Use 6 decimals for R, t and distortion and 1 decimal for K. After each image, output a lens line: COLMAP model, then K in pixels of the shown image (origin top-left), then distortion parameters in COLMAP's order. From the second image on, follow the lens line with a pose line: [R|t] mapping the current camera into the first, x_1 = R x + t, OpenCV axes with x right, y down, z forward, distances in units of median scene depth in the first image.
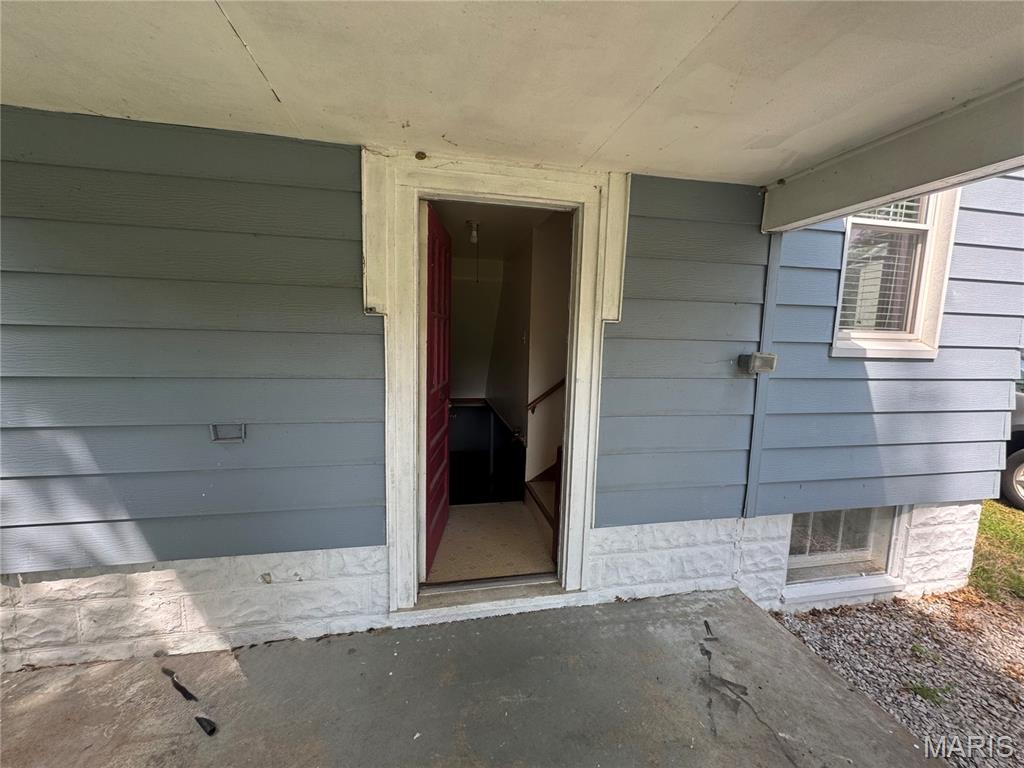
lens RADIAL K [[408.8, 0, 510.5], [0, 408.8, 385.1], [0, 0, 1]] dist [-0.001823, -0.000226]
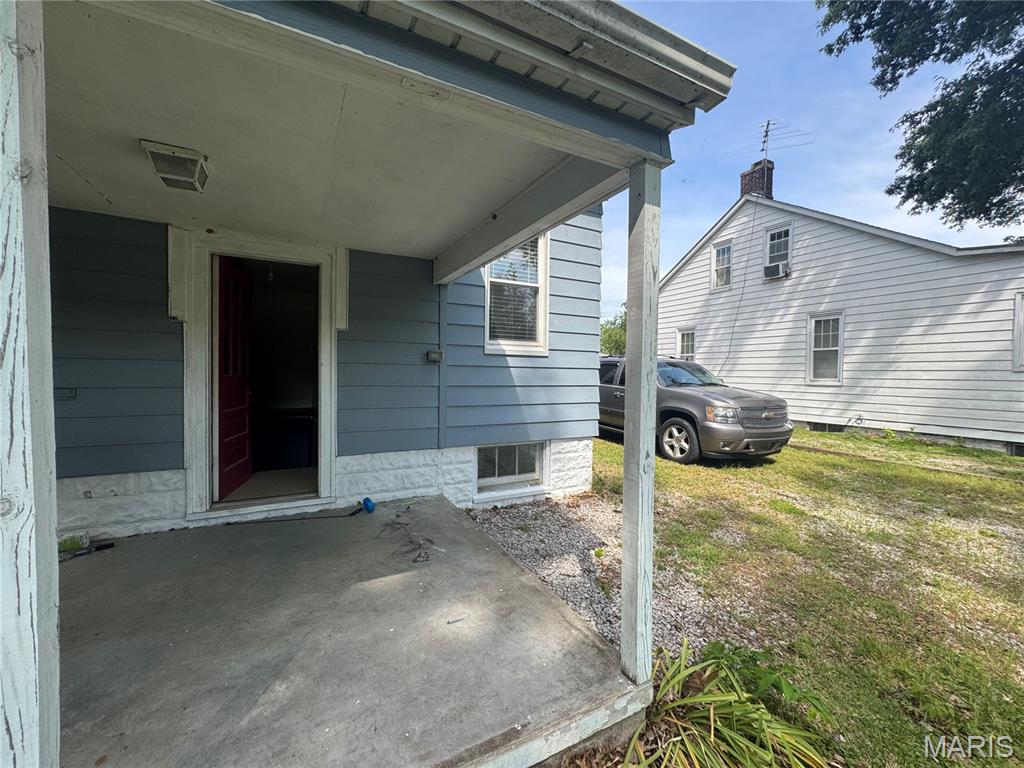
lens RADIAL K [[408.8, 0, 510.5], [0, 408.8, 385.1], [0, 0, 1]] dist [-0.001823, -0.000226]
pose [[0.958935, -0.019268, 0.282972, 0.393513], [0.044039, 0.995705, -0.081438, 0.223519], [-0.280187, 0.090556, 0.955665, -0.748697]]
